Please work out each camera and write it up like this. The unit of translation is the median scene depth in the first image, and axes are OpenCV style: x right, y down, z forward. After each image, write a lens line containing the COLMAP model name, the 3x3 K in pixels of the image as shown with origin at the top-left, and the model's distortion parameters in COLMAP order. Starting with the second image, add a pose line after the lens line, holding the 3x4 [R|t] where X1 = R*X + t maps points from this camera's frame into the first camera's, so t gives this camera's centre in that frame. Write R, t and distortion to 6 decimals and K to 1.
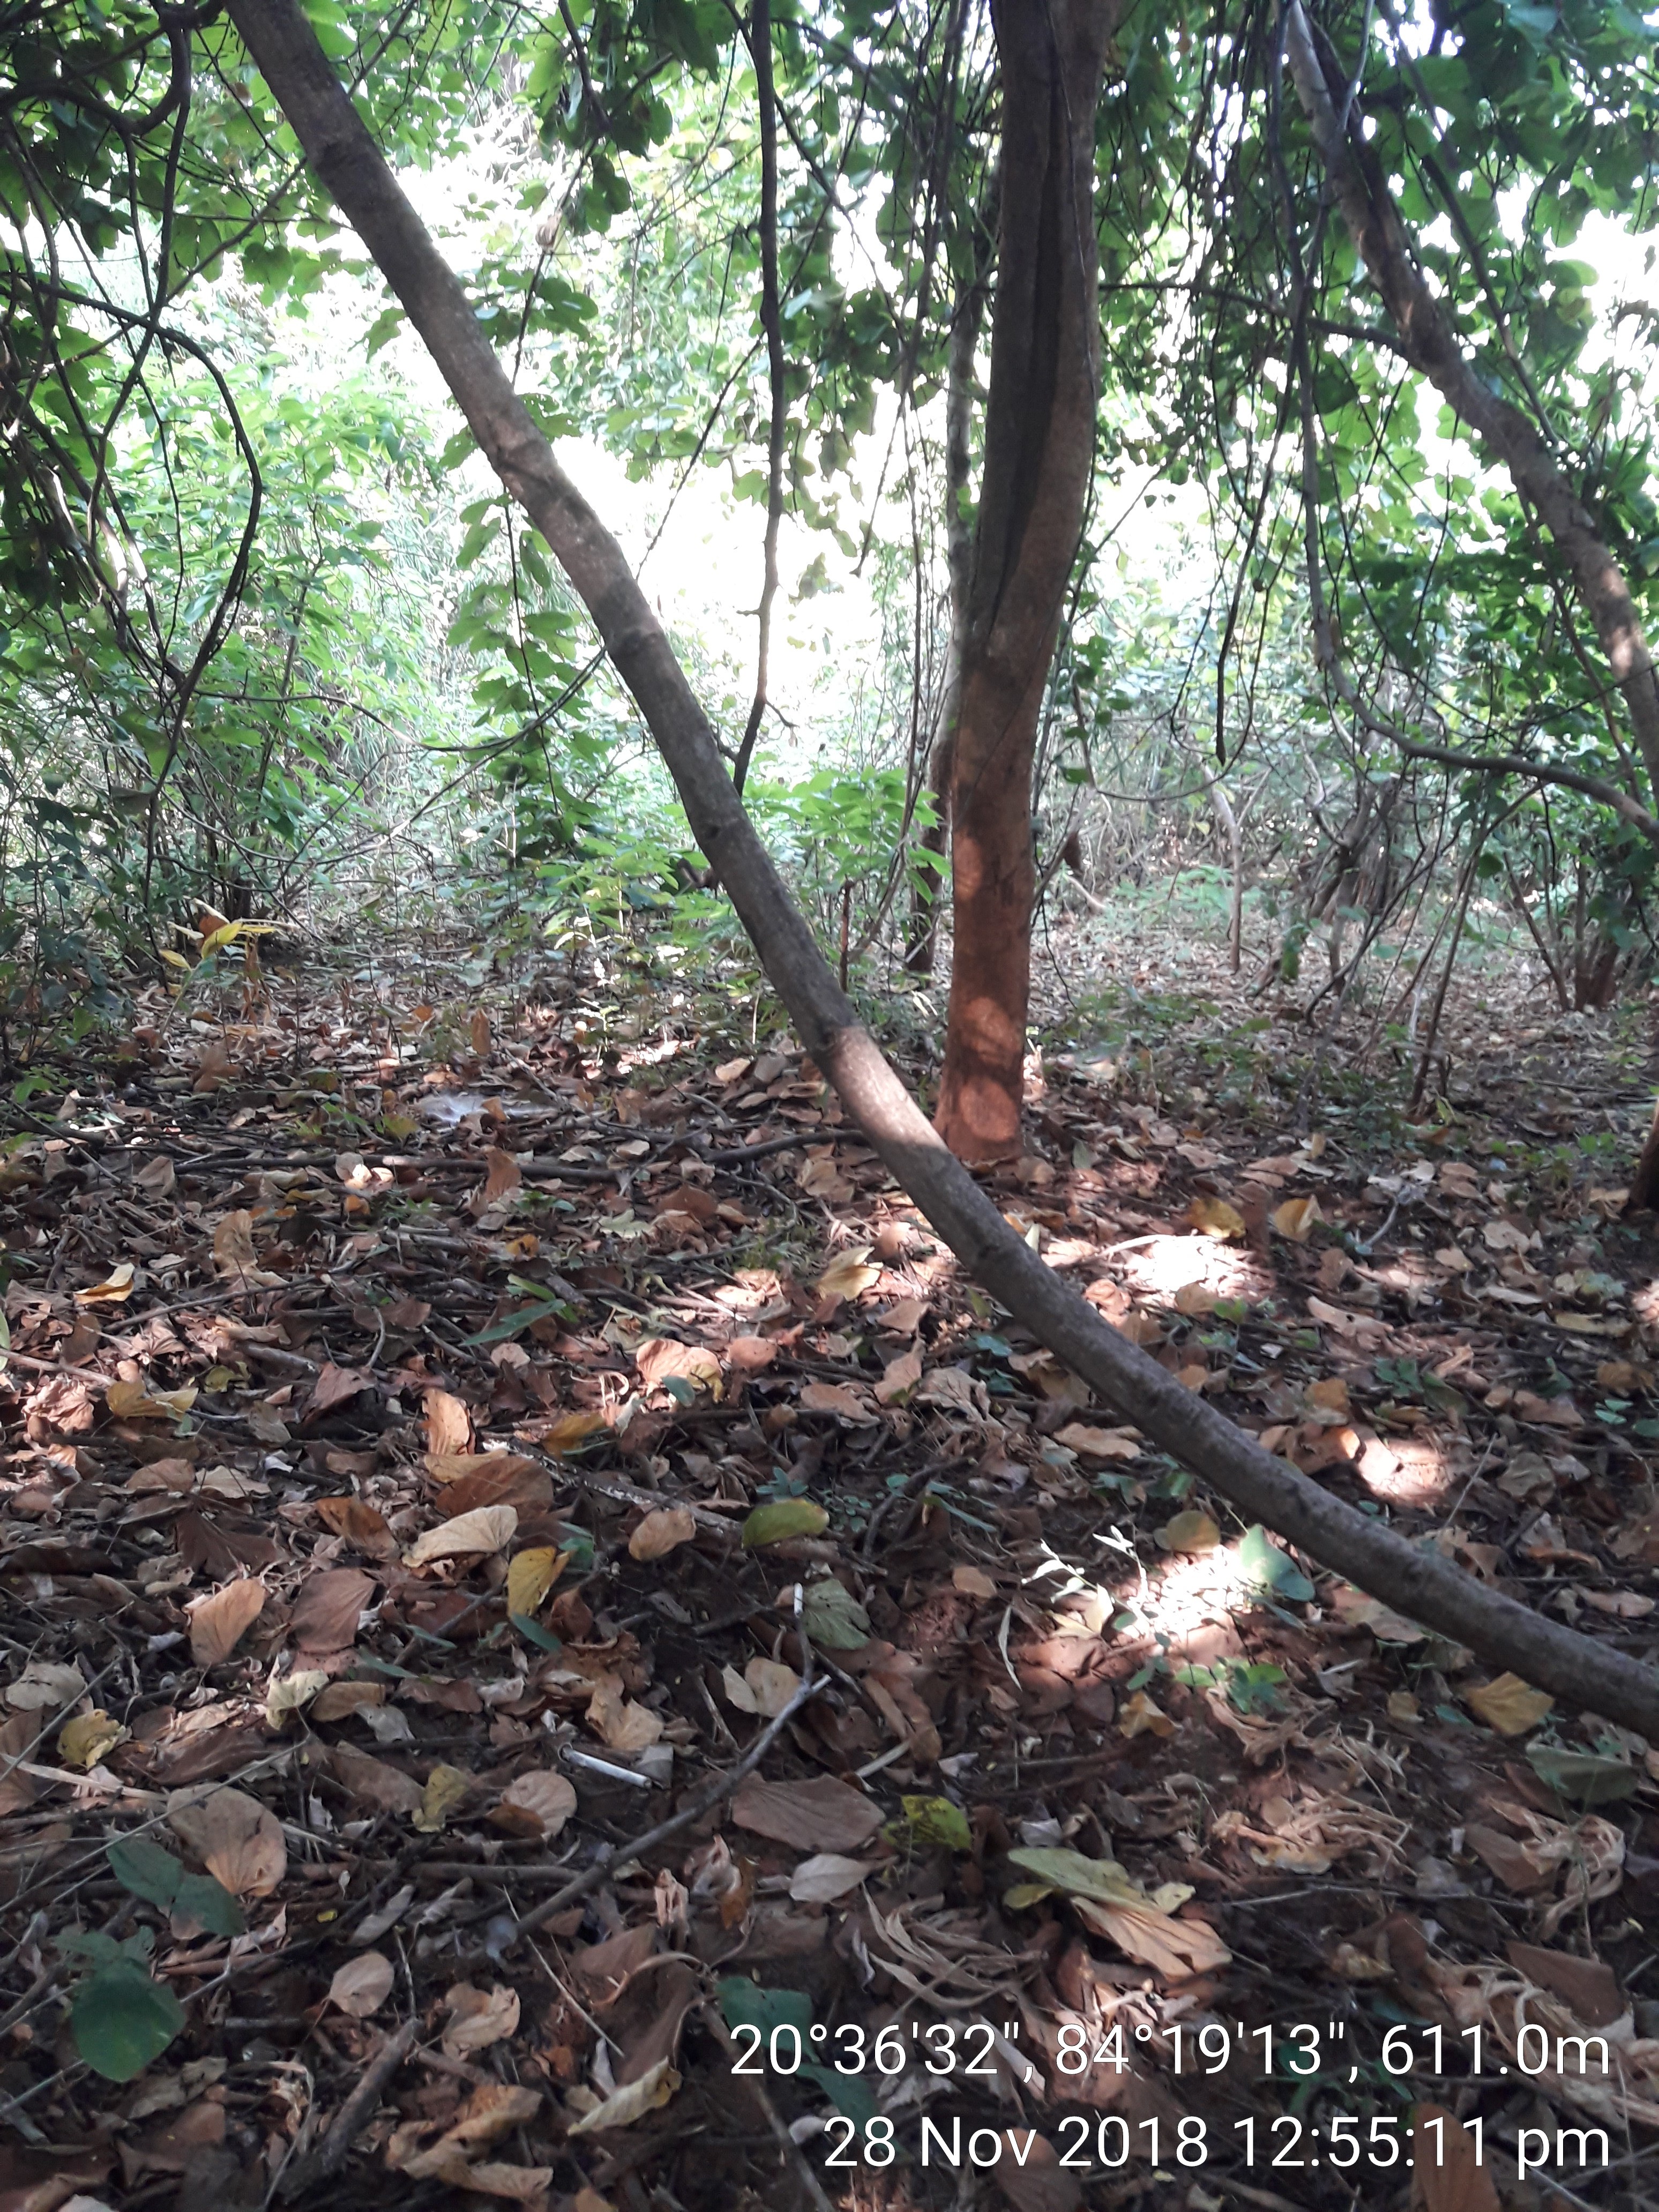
lens RADIAL K [[1795.0, 0, 823.6], [0, 1795.0, 1055.0], [0, 0, 1]] dist [0.070511, -0.100212]
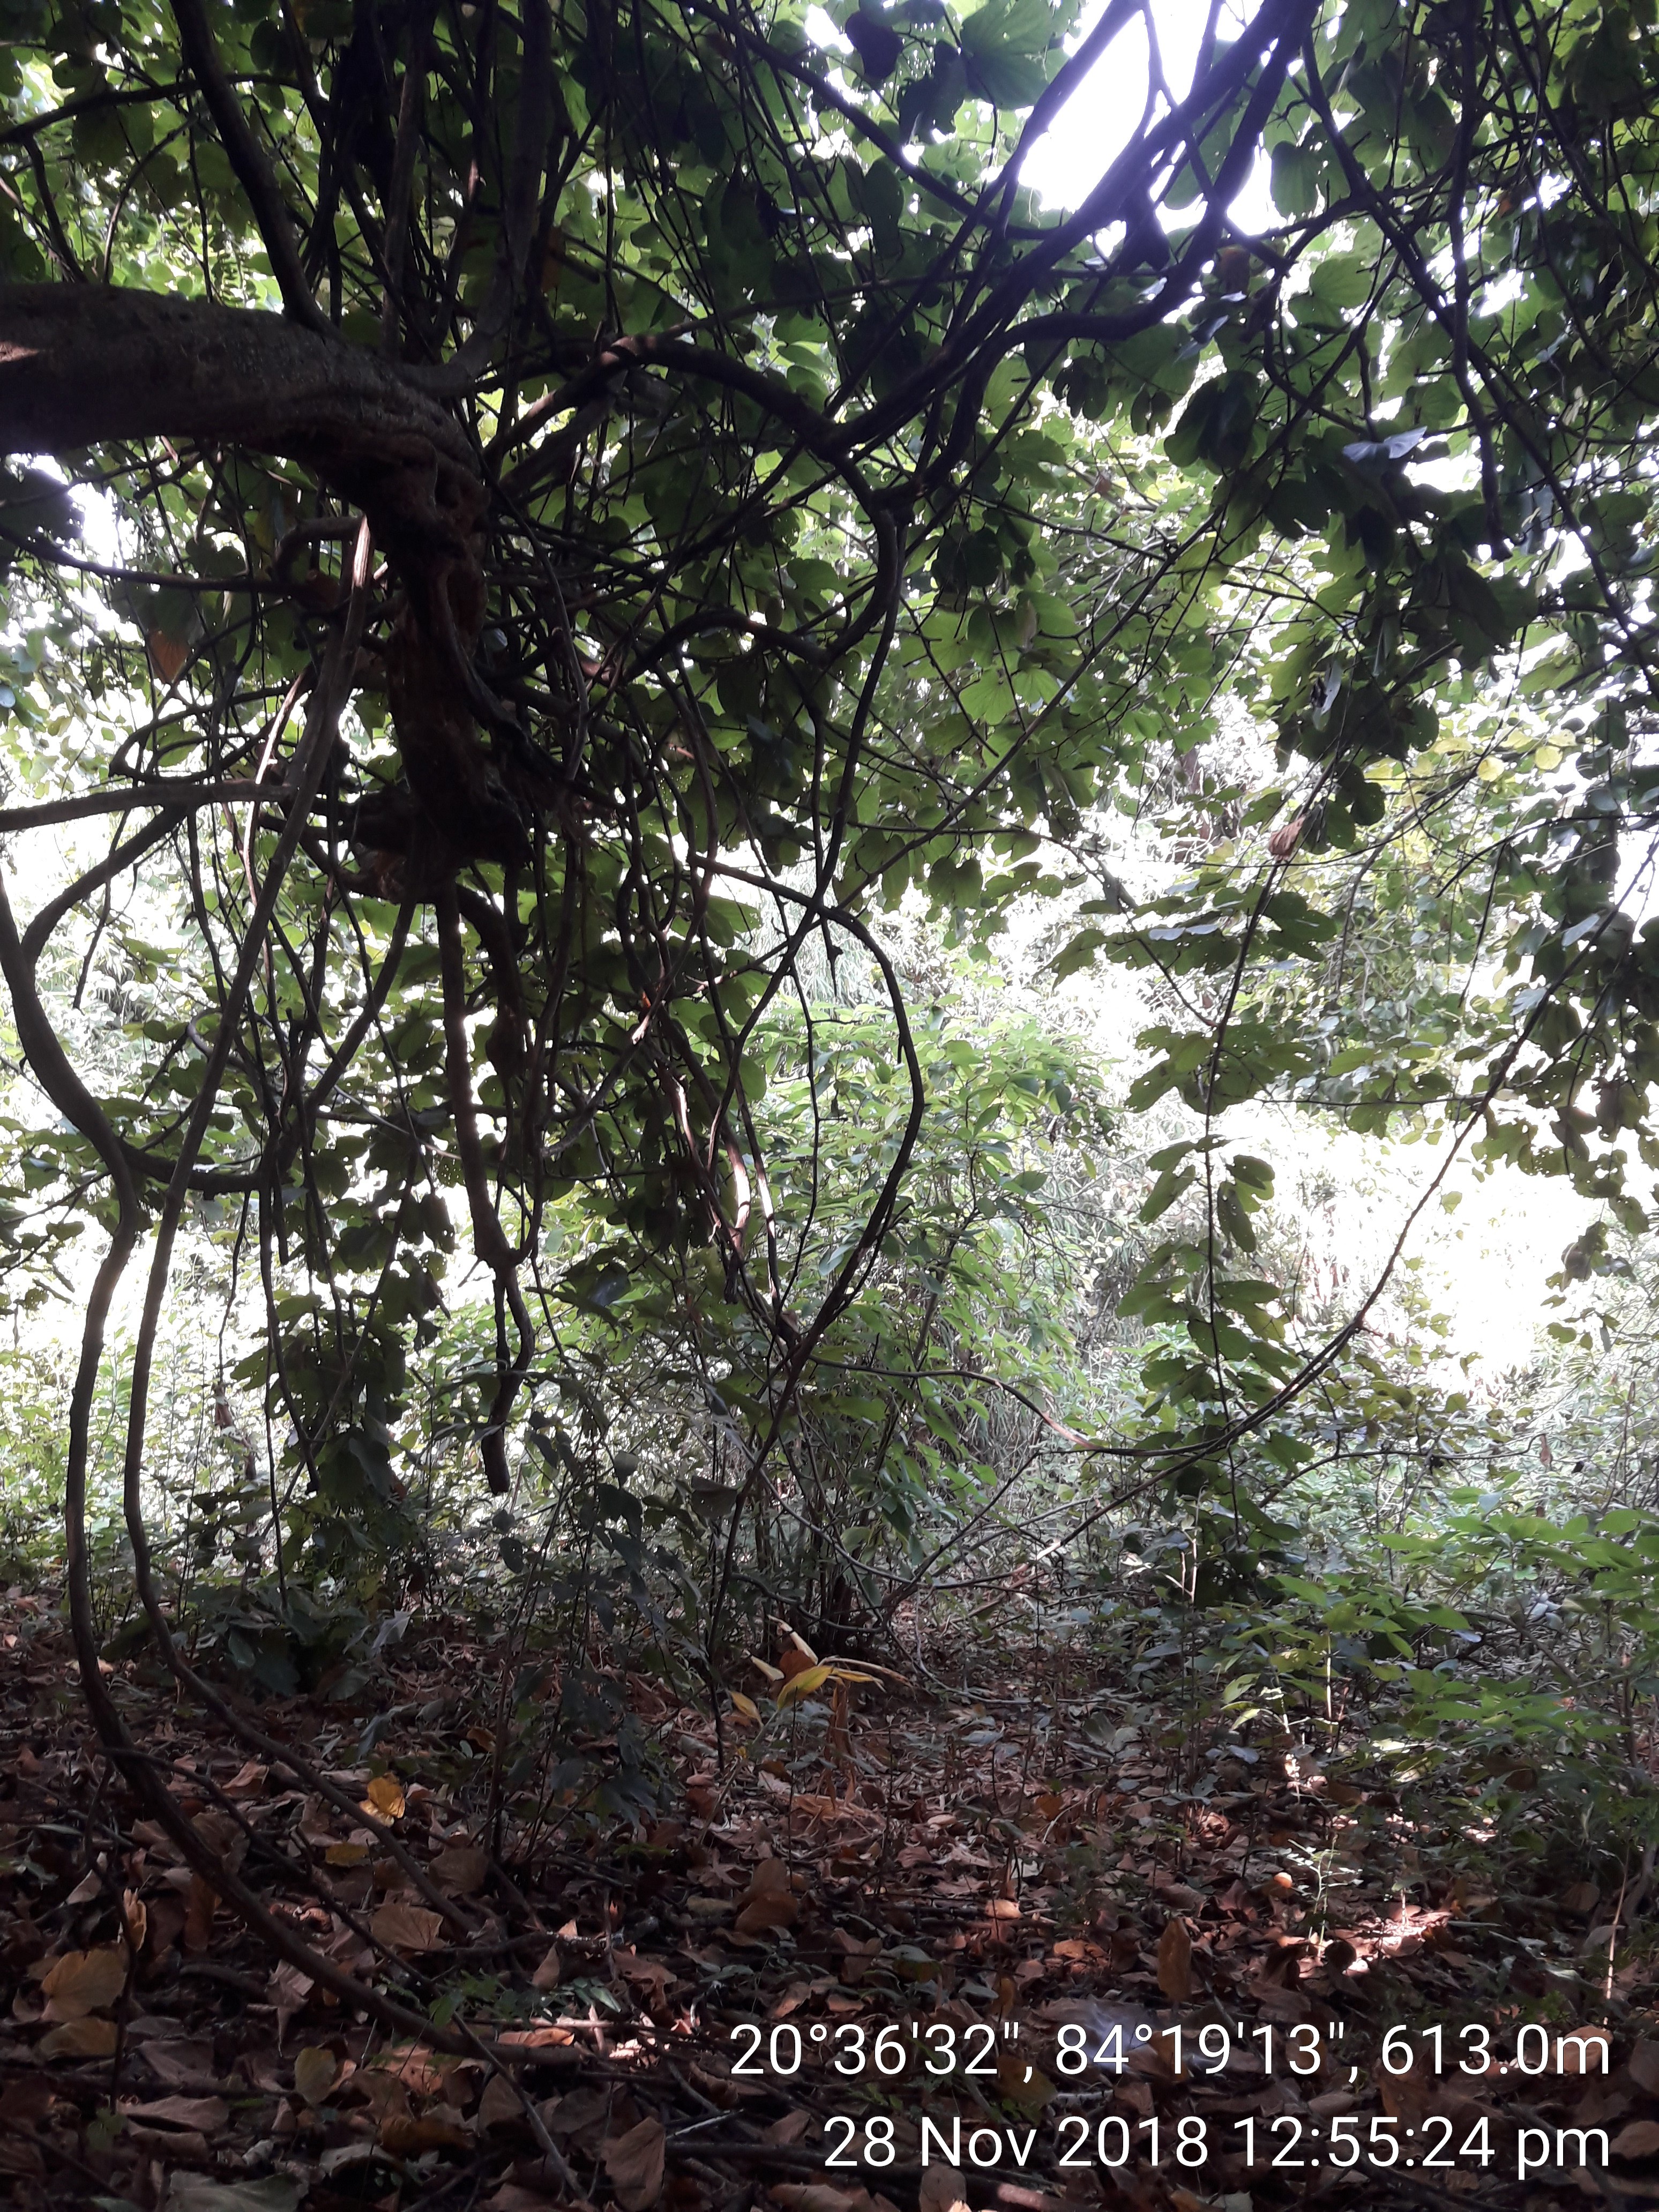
lens RADIAL K [[1795.0, 0, 841.8], [0, 1795.0, 1102.0], [0, 0, 1]] dist [0.070511, -0.100212]
pose [[0.946191, 0.015762, -0.323225, -0.079225], [-0.122888, 0.941495, -0.313823, -0.059034], [0.299368, 0.336657, 0.892771, 0.253227]]
